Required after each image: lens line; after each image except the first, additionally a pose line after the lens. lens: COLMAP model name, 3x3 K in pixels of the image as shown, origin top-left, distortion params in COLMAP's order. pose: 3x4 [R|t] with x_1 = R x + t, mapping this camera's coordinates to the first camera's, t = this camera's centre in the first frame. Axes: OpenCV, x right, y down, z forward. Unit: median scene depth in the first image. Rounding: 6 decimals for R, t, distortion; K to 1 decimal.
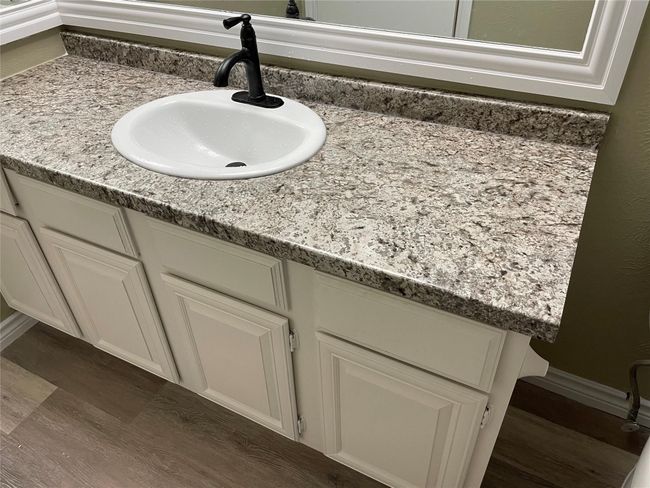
lens RADIAL K [[488.3, 0, 329.9], [0, 488.3, 243.9], [0, 0, 1]] dist [0.088291, -0.133381]
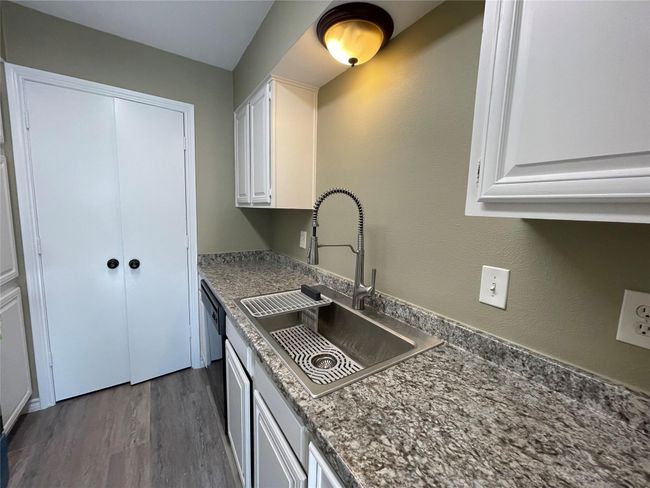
lens RADIAL K [[262.8, 0, 323.6], [0, 262.8, 241.3], [0, 0, 1]] dist [-0.002650, -0.000343]
pose [[-0.864440, -0.054532, 0.499770, 0.498390], [0.311962, 0.721373, 0.618305, -0.962704], [-0.394238, 0.690396, -0.606572, 1.228646]]
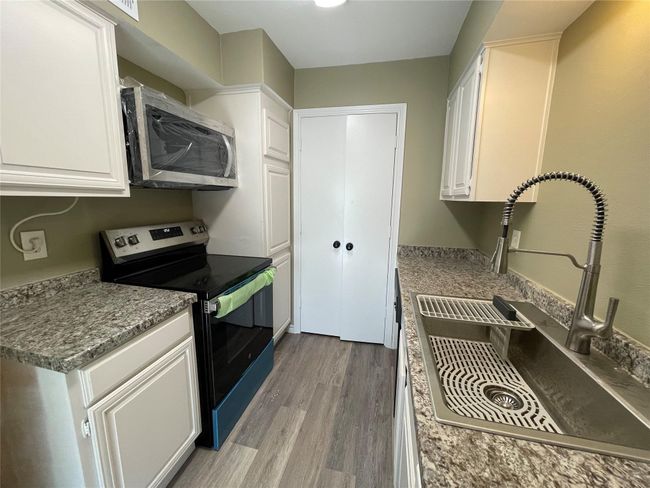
lens RADIAL K [[262.8, 0, 323.6], [0, 262.8, 241.3], [0, 0, 1]] dist [-0.002650, -0.000343]
pose [[-0.226518, -0.133192, 0.964857, 0.368121], [0.602154, 0.759469, 0.246206, -0.856982], [-0.765572, 0.636763, -0.091832, 1.087866]]
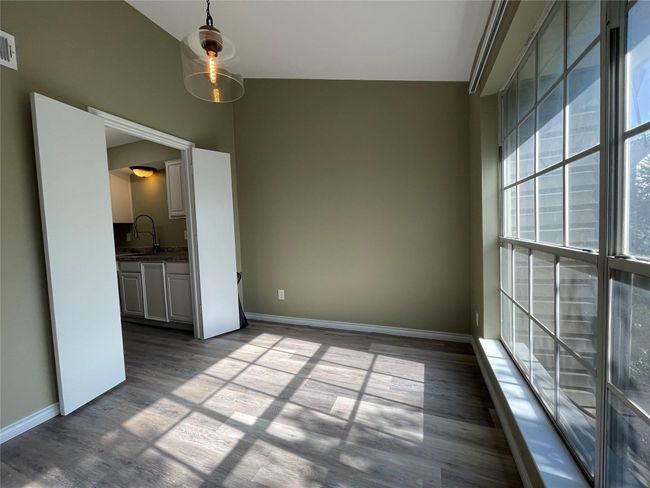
lens RADIAL K [[265.1, 0, 323.4], [0, 265.1, 240.1], [0, 0, 1]] dist [-0.011168, -0.000248]
pose [[-0.993024, 0.078454, -0.088020, -1.360212], [0.000574, 0.749716, 0.661760, -2.807946], [0.117908, 0.657093, -0.744531, 3.981336]]
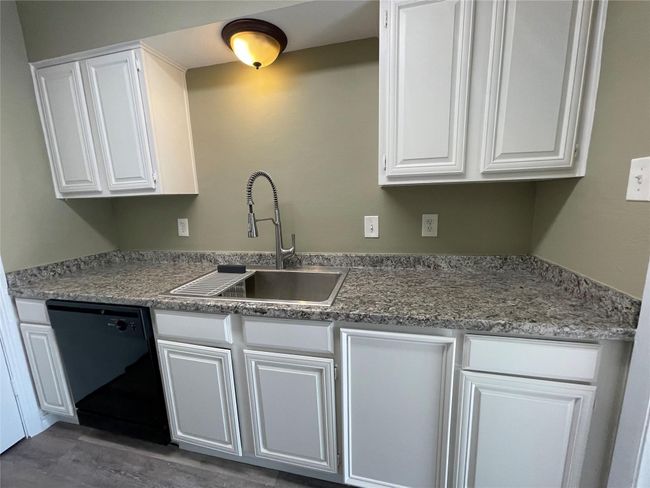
lens RADIAL K [[262.8, 0, 323.6], [0, 262.8, 241.3], [0, 0, 1]] dist [-0.002650, -0.000343]
pose [[-0.970362, 0.104807, -0.217747, 1.109321], [-0.092687, 0.670731, 0.735887, -1.226003], [0.223176, 0.734259, -0.641137, 1.611559]]
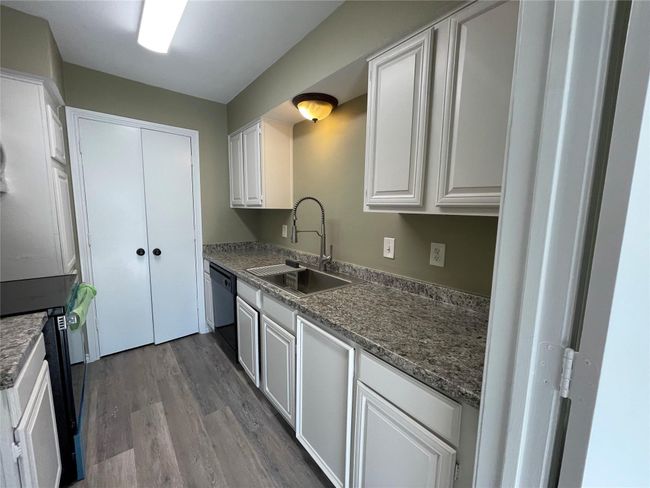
lens RADIAL K [[262.8, 0, 323.6], [0, 262.8, 241.3], [0, 0, 1]] dist [-0.002650, -0.000343]
pose [[-0.910041, -0.034538, 0.413076, 0.094585], [0.268886, 0.709236, 0.651679, -1.420376], [-0.315476, 0.704125, -0.636147, 1.802459]]
